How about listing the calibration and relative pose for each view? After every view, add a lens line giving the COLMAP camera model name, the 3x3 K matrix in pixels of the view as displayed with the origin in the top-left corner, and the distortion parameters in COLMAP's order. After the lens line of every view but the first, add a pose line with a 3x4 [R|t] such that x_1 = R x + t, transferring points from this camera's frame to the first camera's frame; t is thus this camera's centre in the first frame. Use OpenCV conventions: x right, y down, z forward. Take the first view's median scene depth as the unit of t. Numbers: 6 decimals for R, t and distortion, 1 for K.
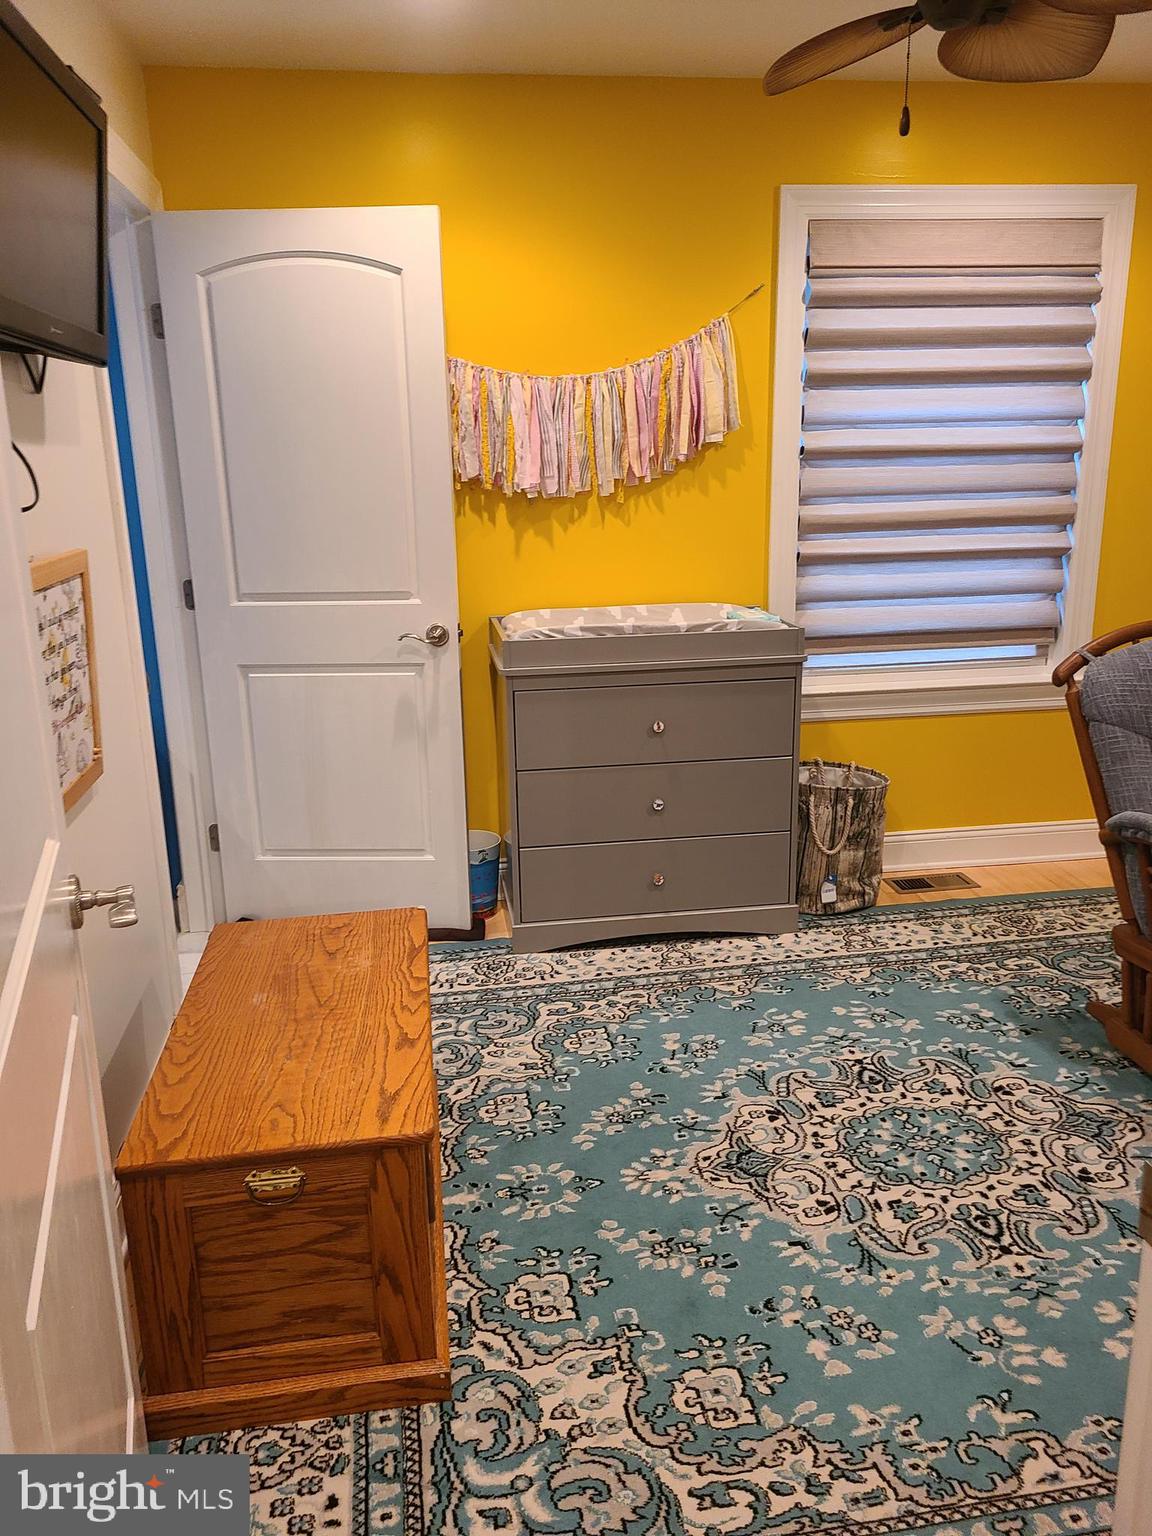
lens RADIAL K [[1149.2, 0, 569.1], [0, 1149.2, 768.1], [0, 0, 1]] dist [0.057215, -0.039861]
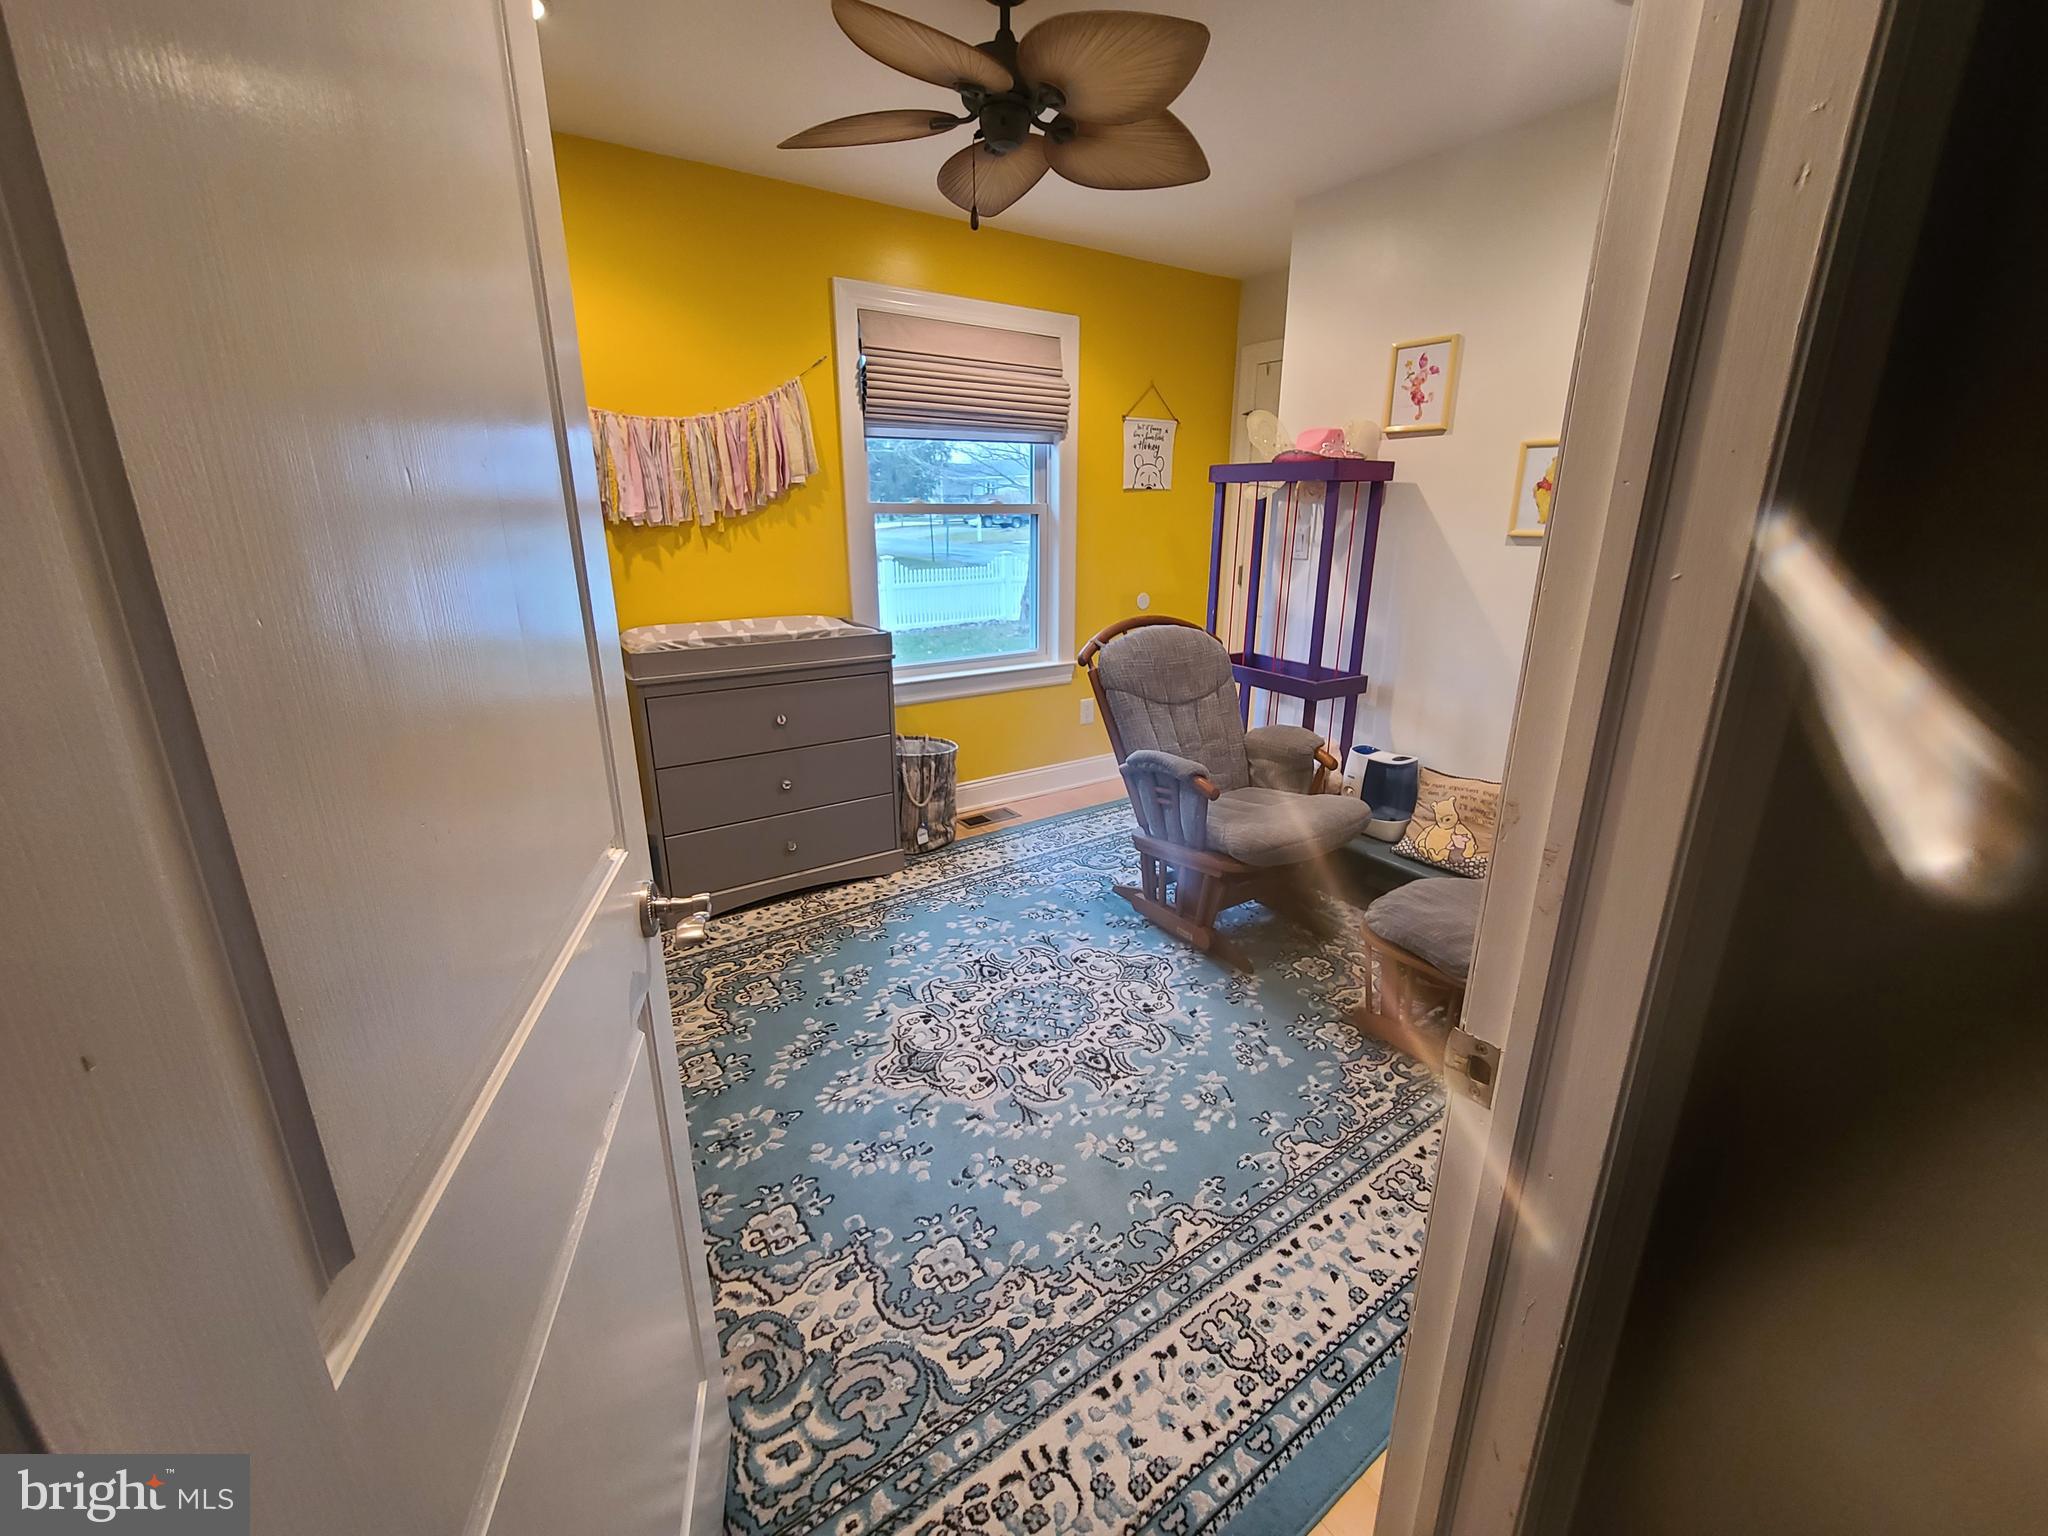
lens RADIAL K [[836.0, 0, 1045.8], [0, 836.0, 764.0], [0, 0, 1]] dist [-0.002190, -0.001573]
pose [[0.893884, -0.106643, 0.435429, -0.069520], [0.095168, 0.994296, 0.048150, -0.006805], [-0.438080, -0.001601, 0.898935, 0.118409]]
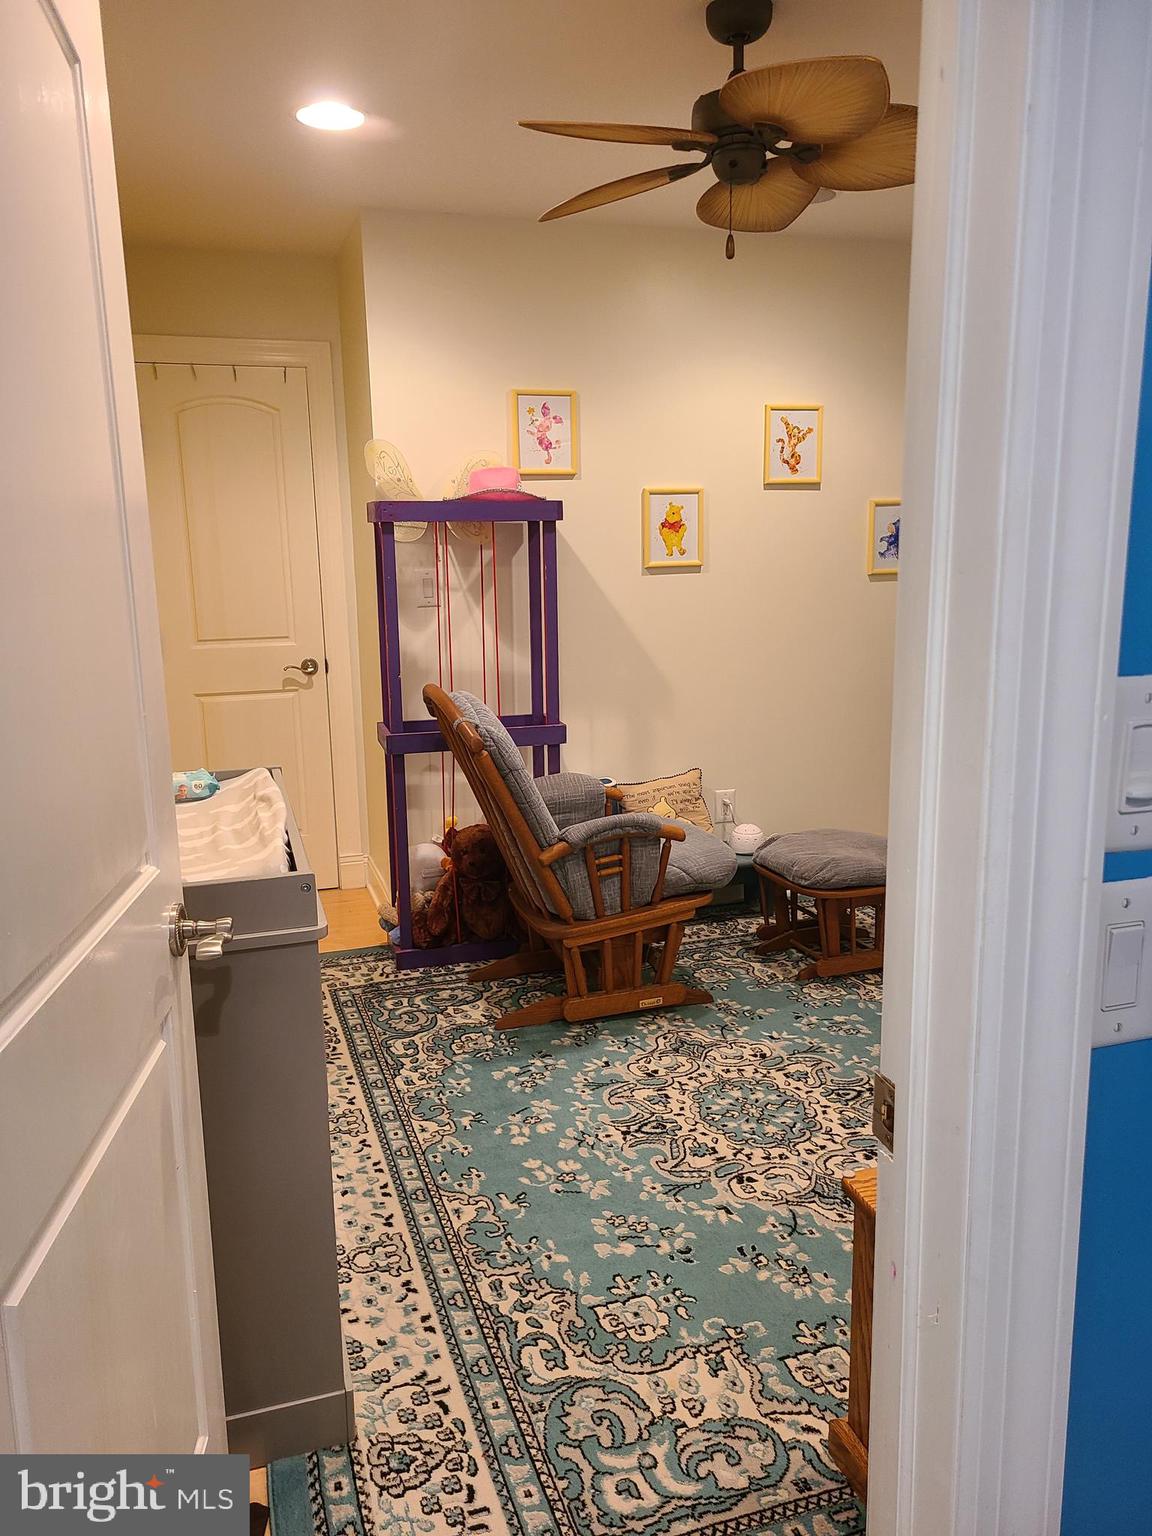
lens RADIAL K [[1149.2, 0, 577.0], [0, 1149.2, 763.0], [0, 0, 1]] dist [0.057215, -0.039861]
pose [[-0.160081, -0.167679, 0.972758, -0.672028], [0.284706, 0.935744, 0.208151, -0.269475], [-0.945154, 0.310270, -0.102055, 1.065269]]
